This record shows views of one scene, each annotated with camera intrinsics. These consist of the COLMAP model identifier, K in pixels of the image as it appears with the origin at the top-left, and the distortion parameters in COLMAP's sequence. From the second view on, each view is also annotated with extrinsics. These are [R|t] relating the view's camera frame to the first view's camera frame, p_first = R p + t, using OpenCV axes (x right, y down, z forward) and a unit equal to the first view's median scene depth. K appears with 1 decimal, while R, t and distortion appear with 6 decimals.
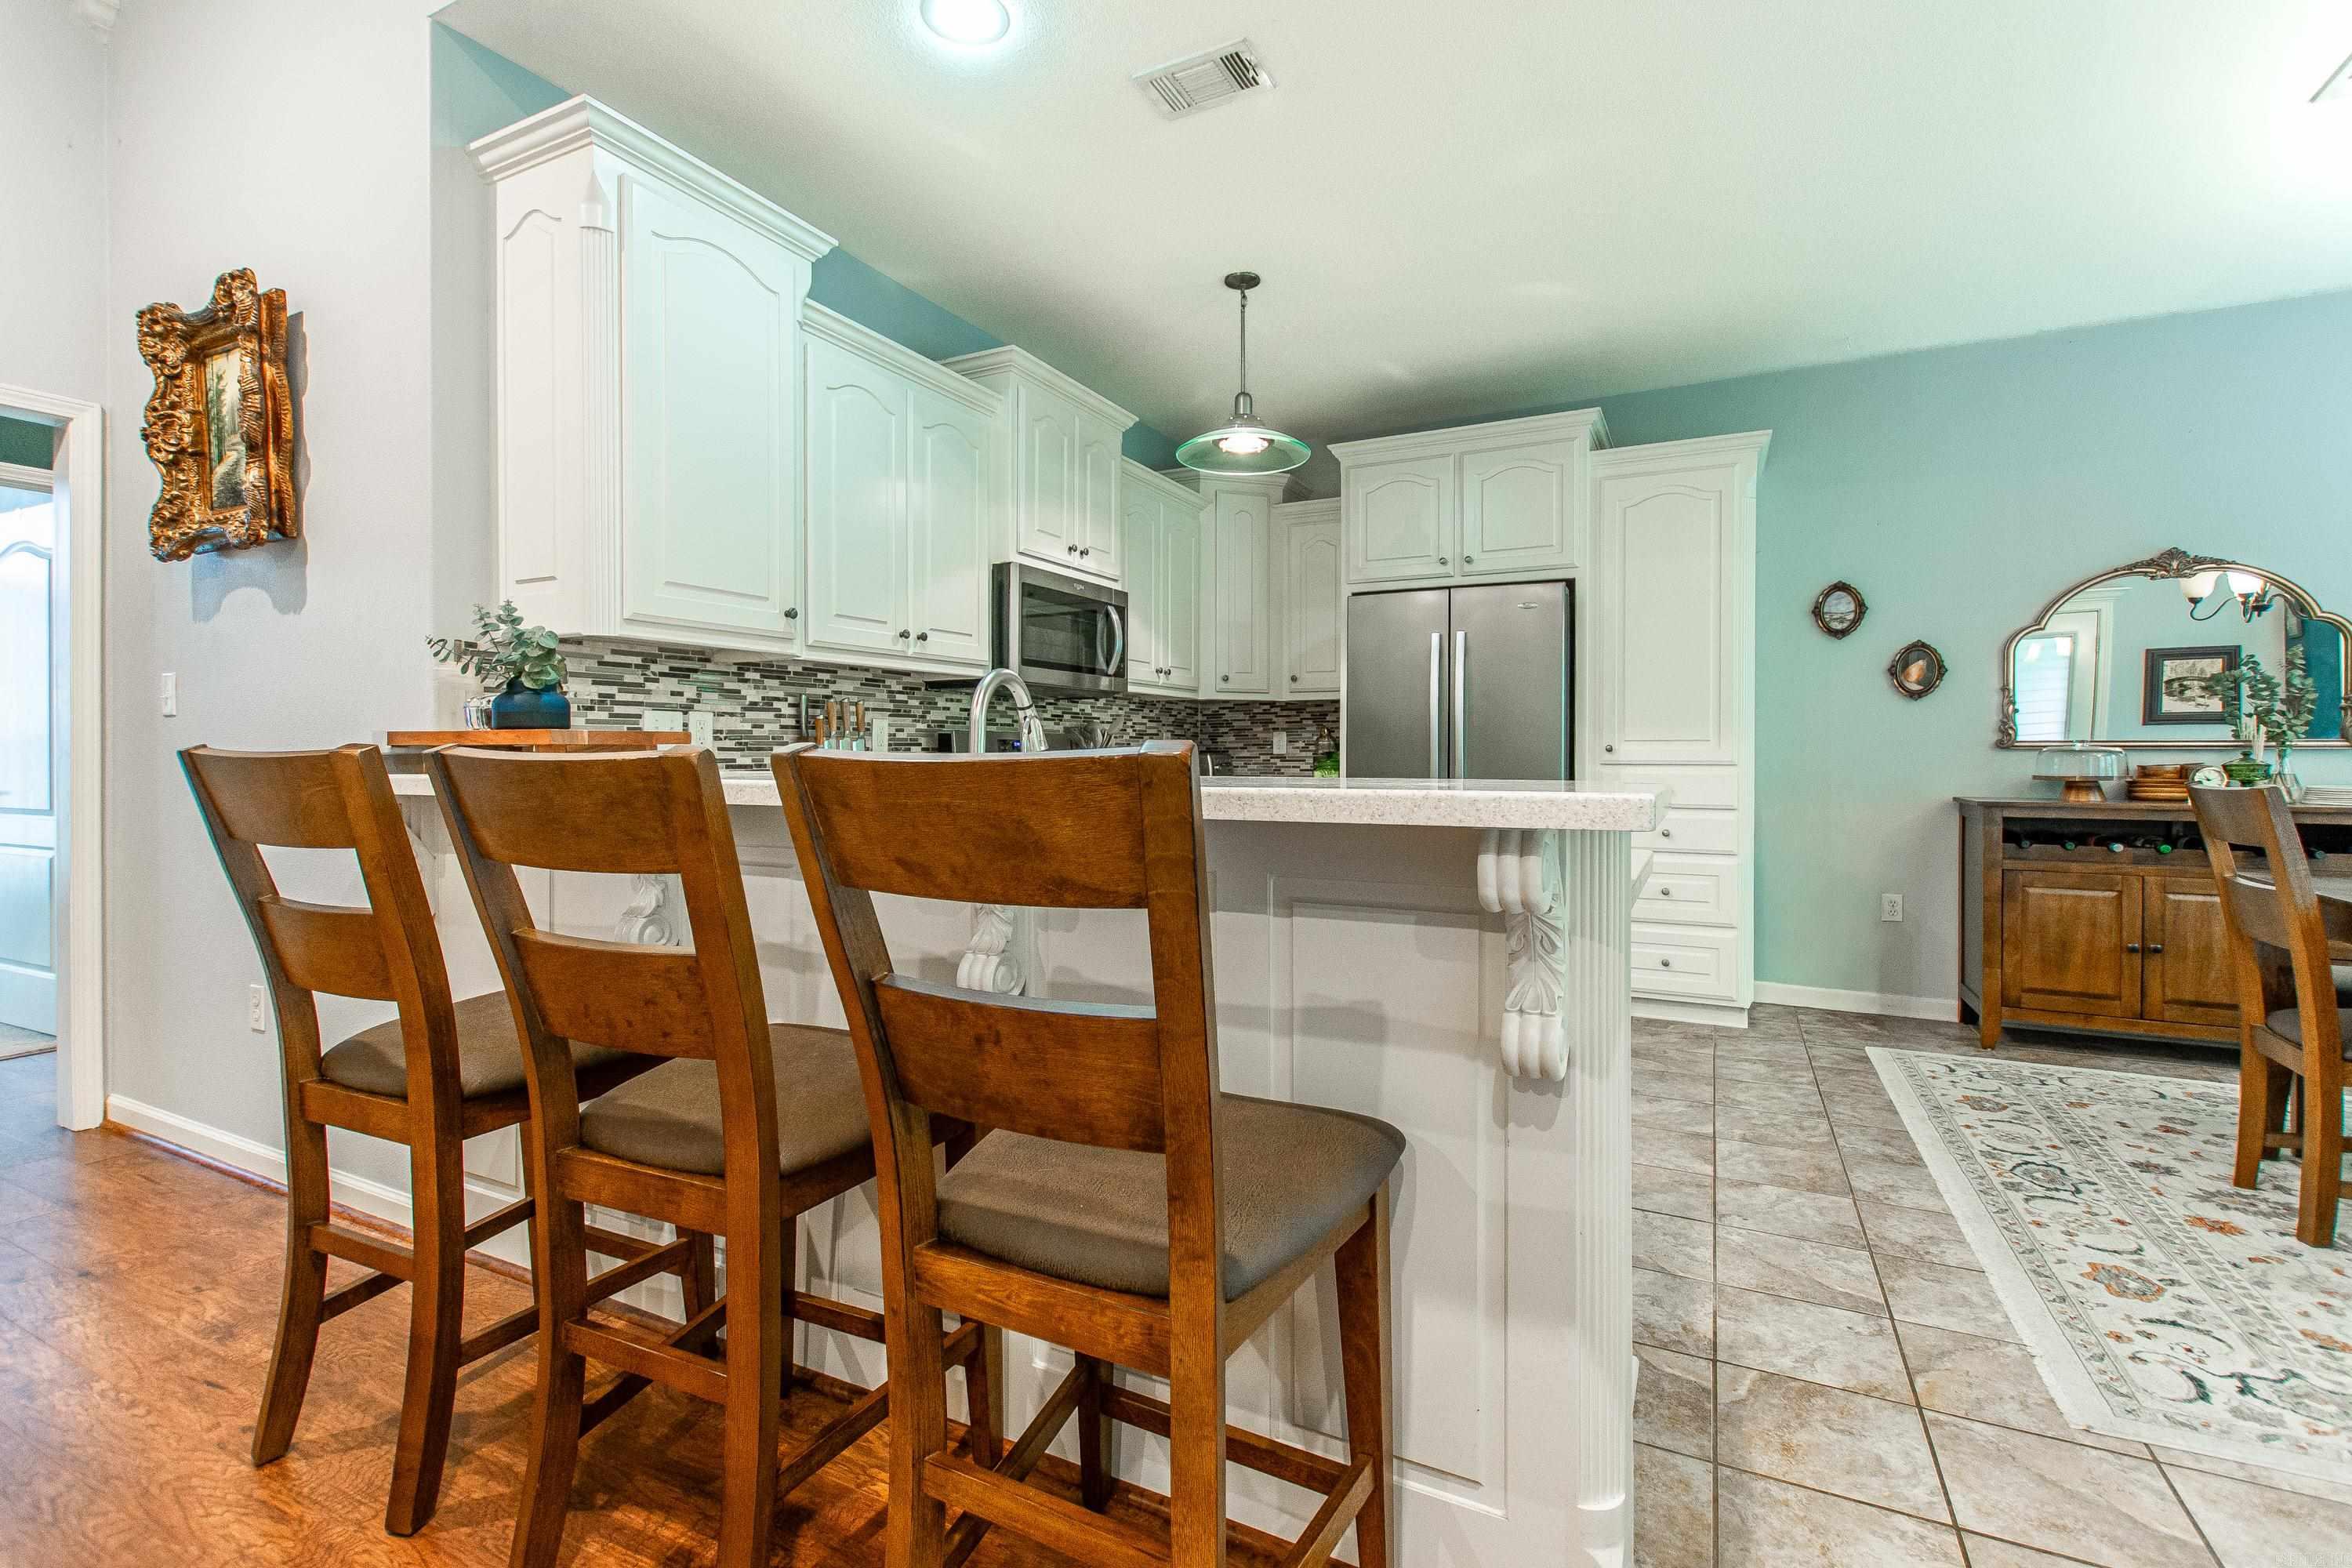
lens RADIAL K [[1069.2, 0, 1172.1], [0, 1069.2, 759.0], [0, 0, 1]] dist [0.000358, -0.001038]
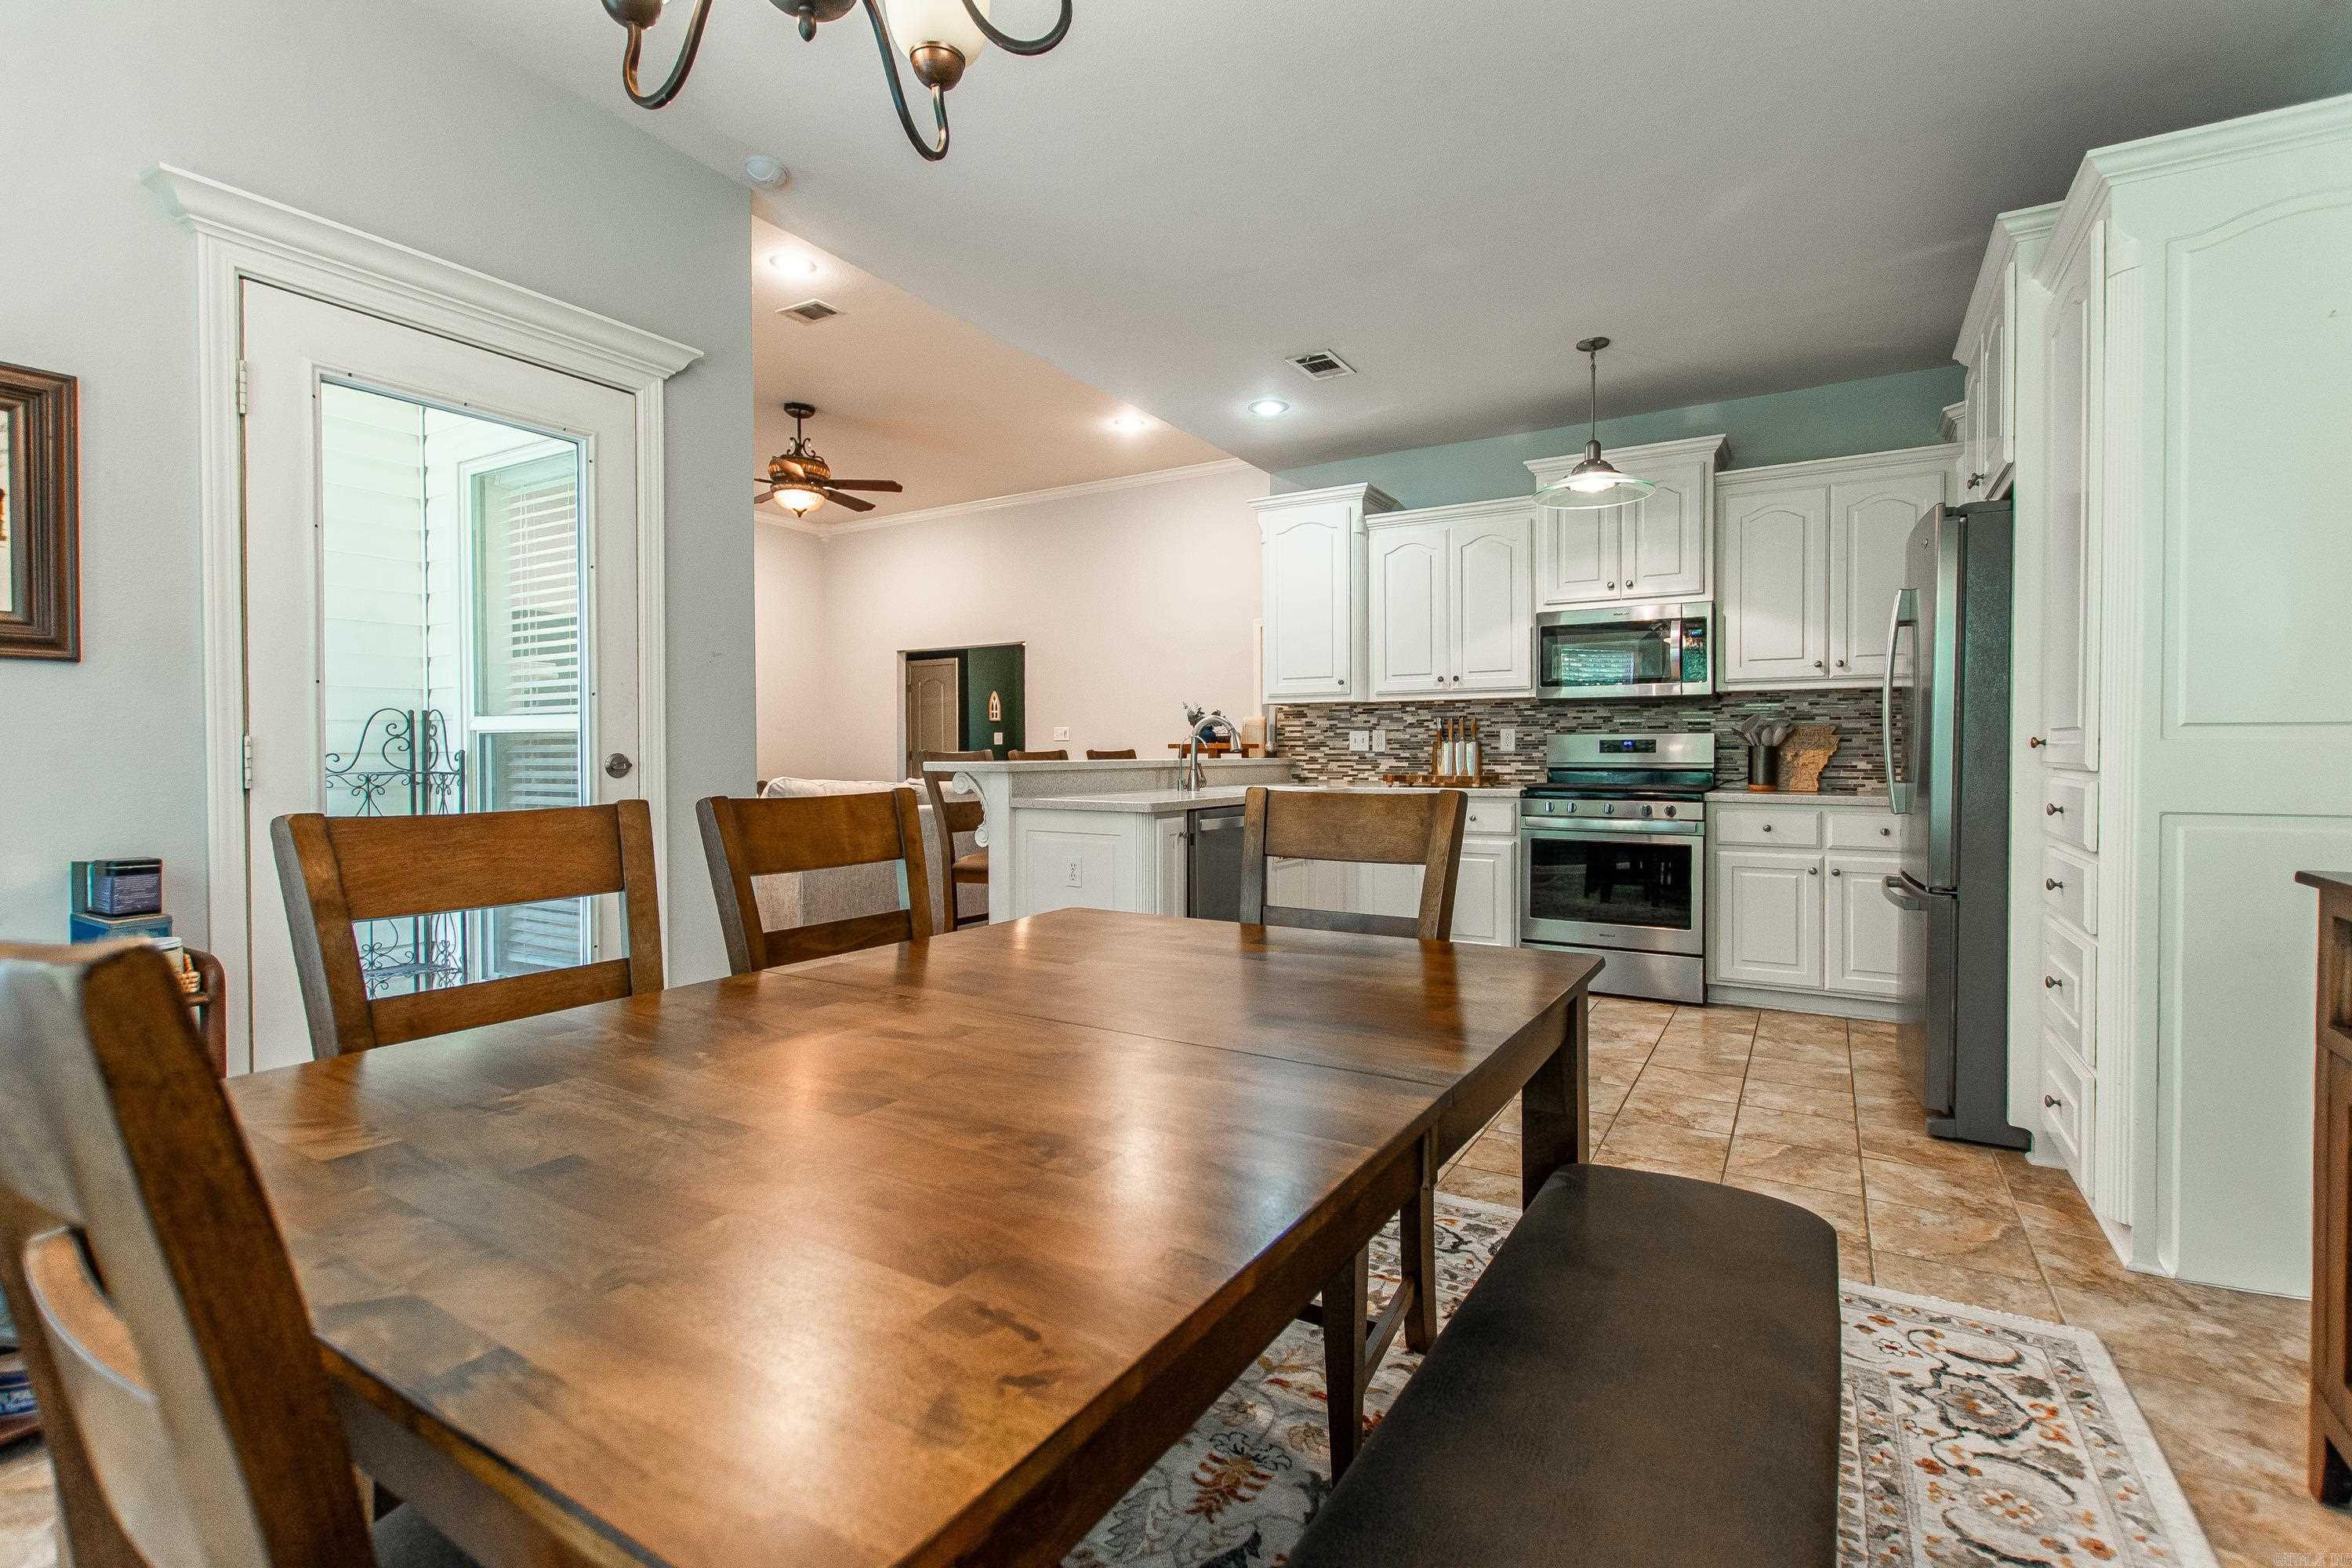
lens RADIAL K [[1069.2, 0, 1172.1], [0, 1069.2, 759.0], [0, 0, 1]] dist [0.000358, -0.001038]
pose [[-0.091407, 0.007653, -0.995784, 1.205179], [-0.002686, 0.999965, 0.007932, -0.004260], [0.995810, 0.003400, -0.091383, 0.620577]]
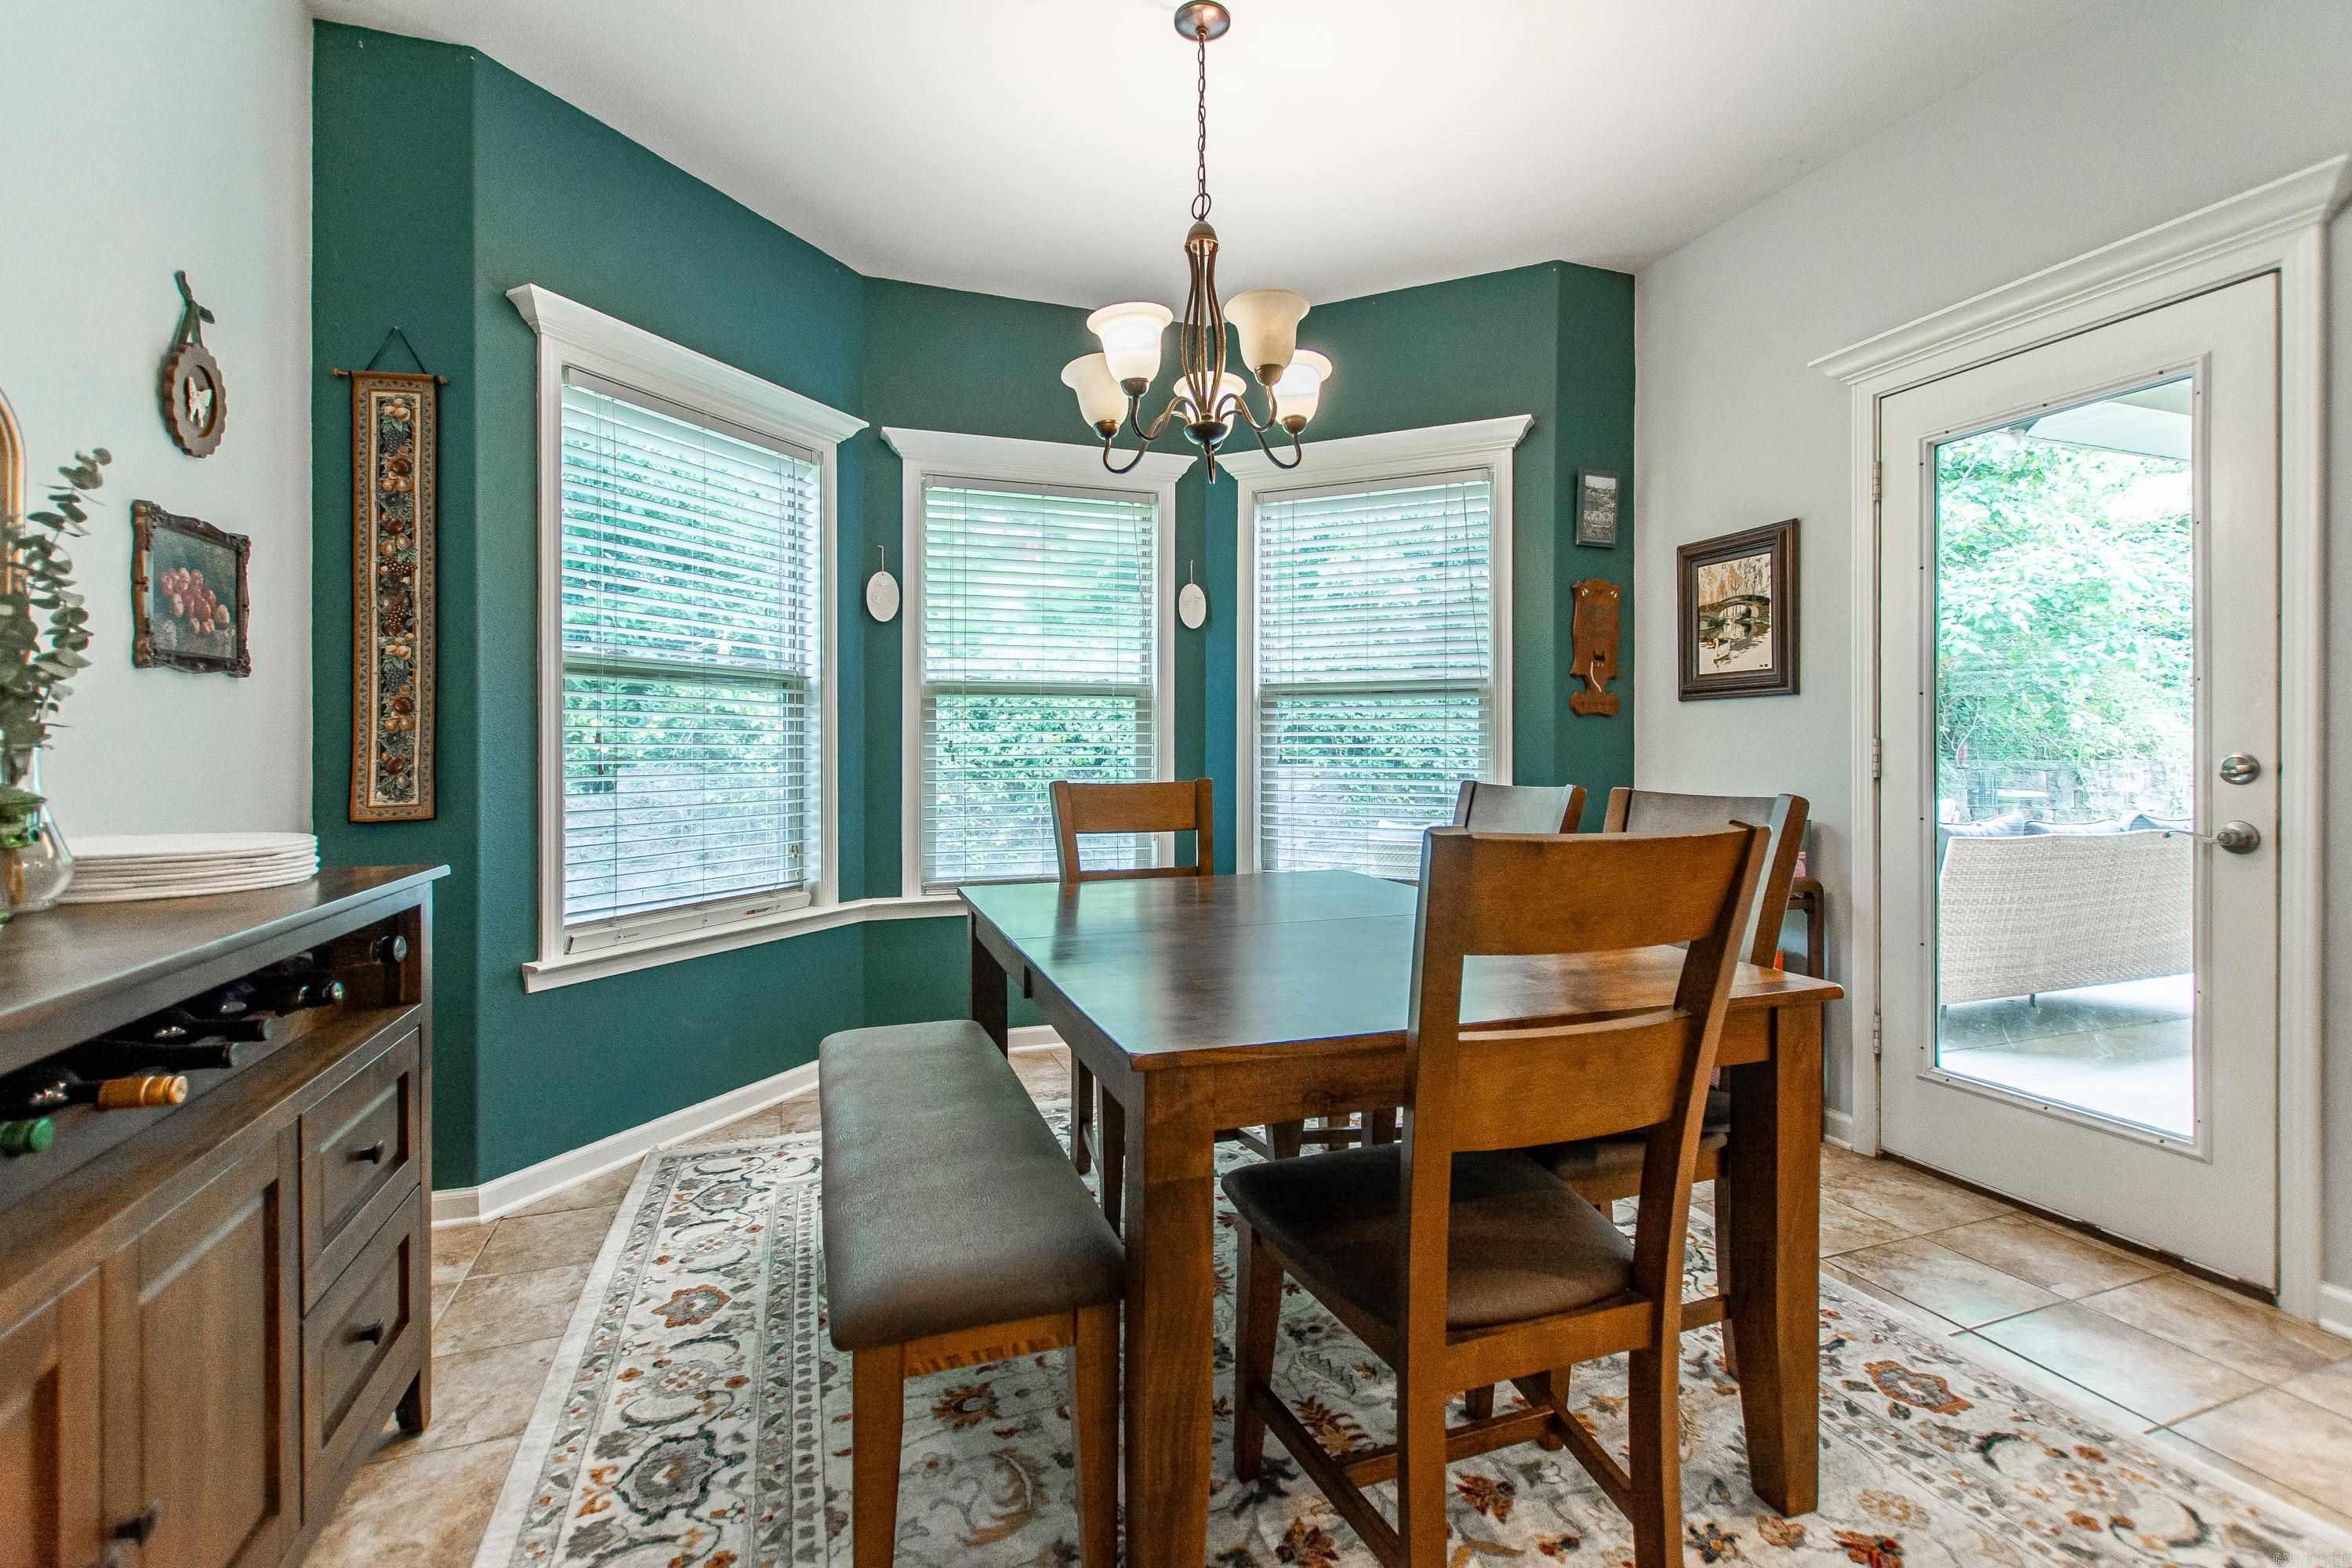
lens RADIAL K [[1051.2, 0, 1183.3], [0, 1051.2, 758.9], [0, 0, 1]] dist [0.000181, -0.000412]
pose [[-0.724604, -0.005674, 0.689142, 0.539416], [0.004426, 0.999907, 0.012886, -0.008130], [-0.689151, 0.012388, -0.724512, 0.955588]]
